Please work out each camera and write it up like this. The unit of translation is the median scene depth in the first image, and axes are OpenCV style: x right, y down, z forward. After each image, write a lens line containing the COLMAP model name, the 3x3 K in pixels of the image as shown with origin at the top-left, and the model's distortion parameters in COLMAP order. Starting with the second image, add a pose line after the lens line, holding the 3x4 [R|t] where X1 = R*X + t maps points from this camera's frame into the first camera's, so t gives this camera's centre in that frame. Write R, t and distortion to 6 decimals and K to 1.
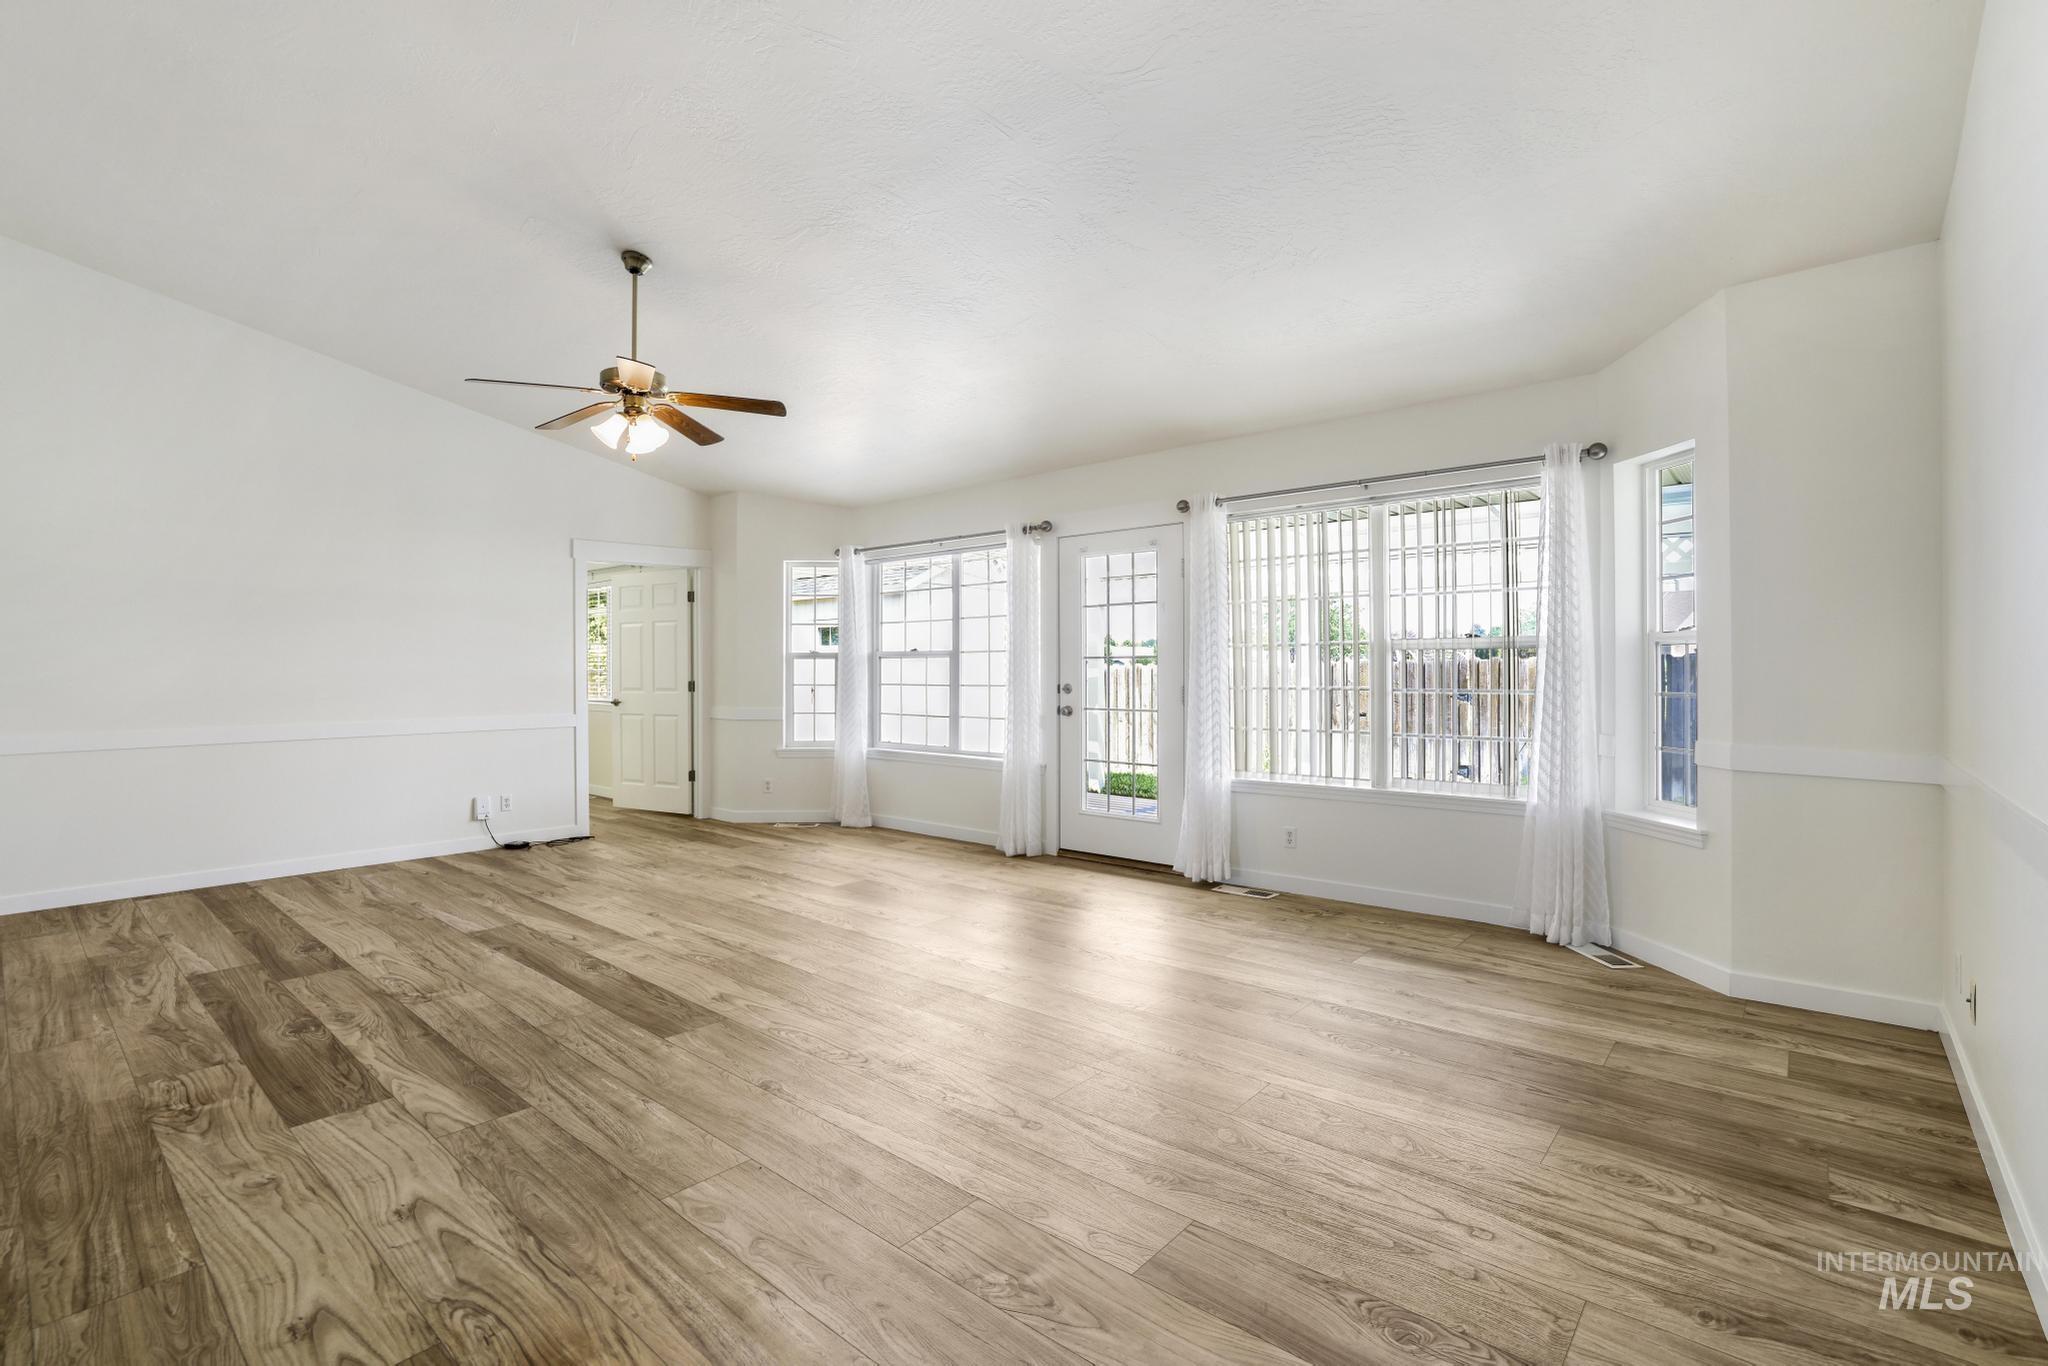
lens RADIAL K [[914.9, 0, 1052.3], [0, 914.9, 662.8], [0, 0, 1]] dist [-0.031394, 0.005549]
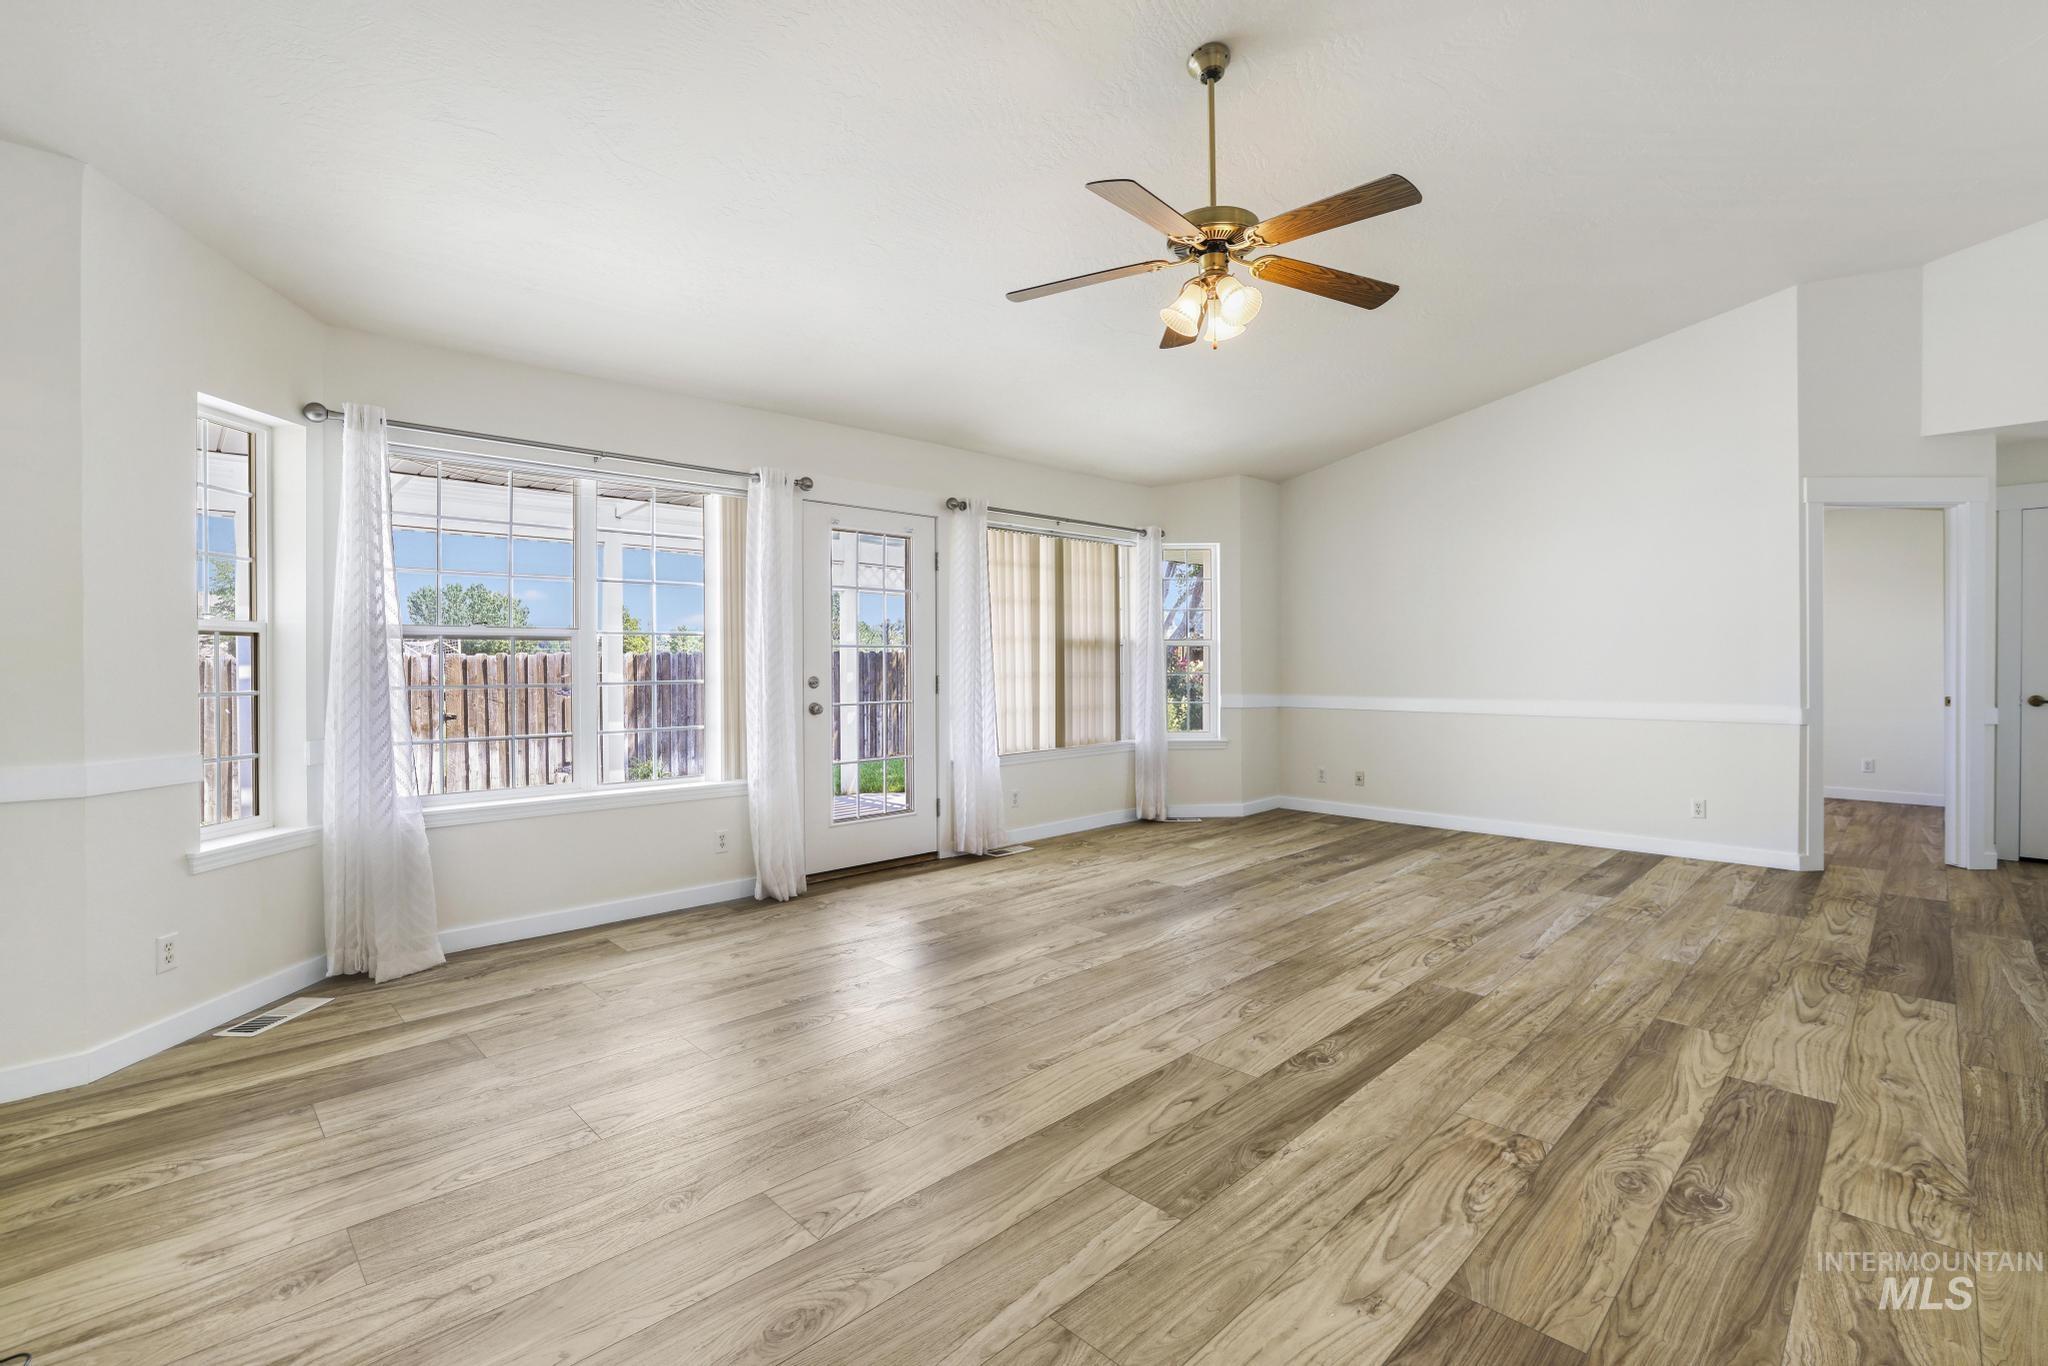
lens RADIAL K [[874.9, 0, 1033.8], [0, 874.9, 669.7], [0, 0, 1]] dist [-0.029947, 0.006123]
pose [[0.121483, -0.007073, 0.992568, -1.501376], [-0.003888, 0.999964, 0.007601, 0.019203], [-0.992586, -0.004783, 0.121451, 1.396604]]
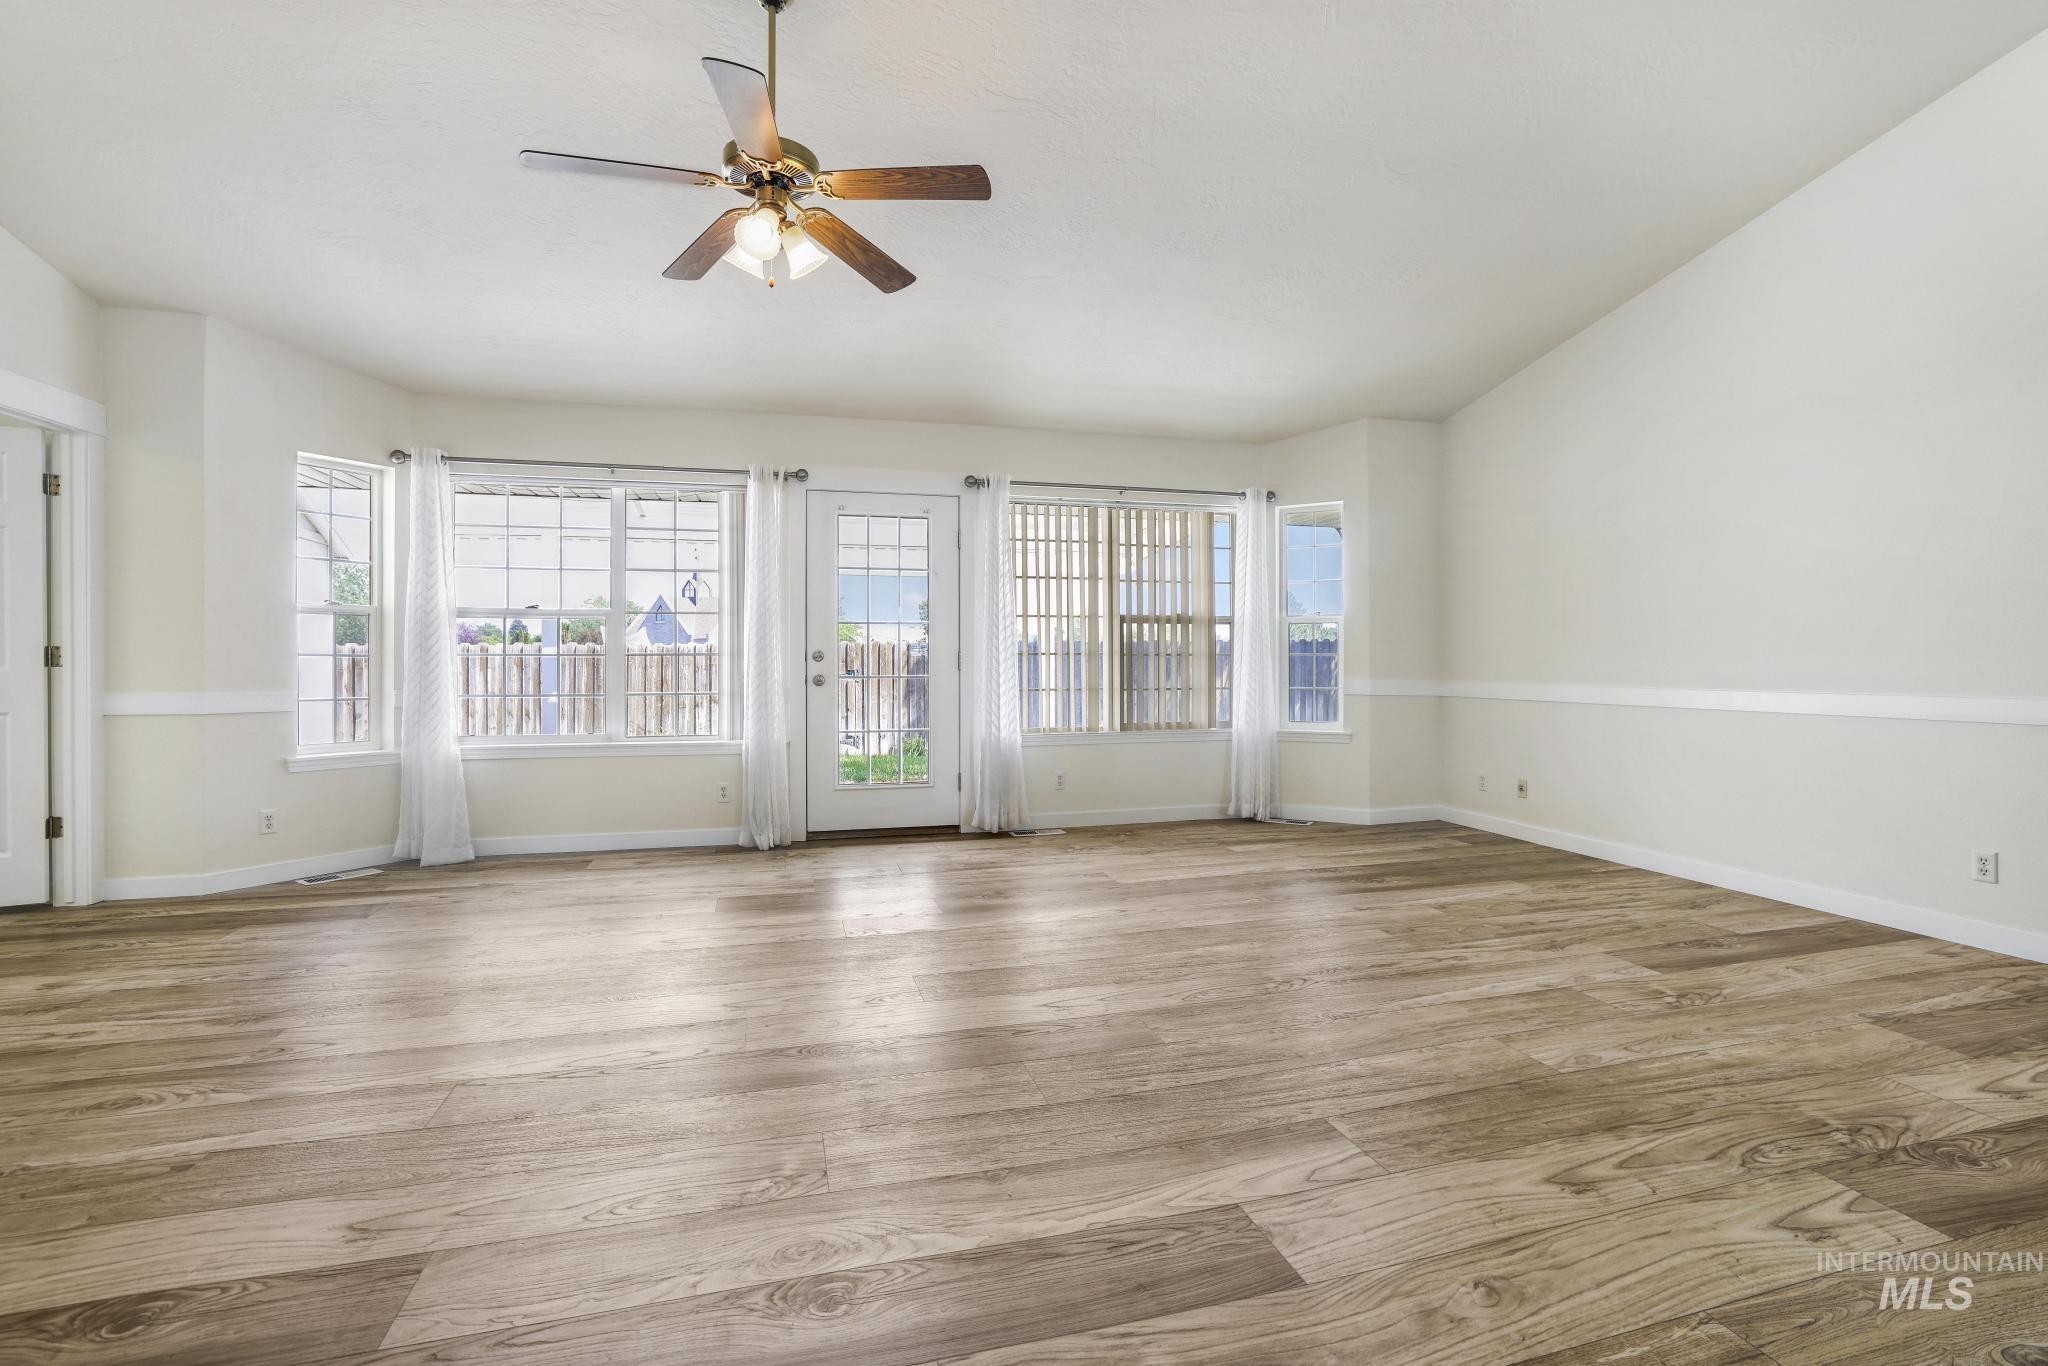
lens RADIAL K [[874.9, 0, 1037.5], [0, 874.9, 672.0], [0, 0, 1]] dist [-0.029947, 0.006123]
pose [[0.573616, -0.009635, 0.819068, -1.144539], [-0.005401, 0.999865, 0.015545, 0.058154], [-0.819107, -0.013340, 0.573486, 0.631806]]
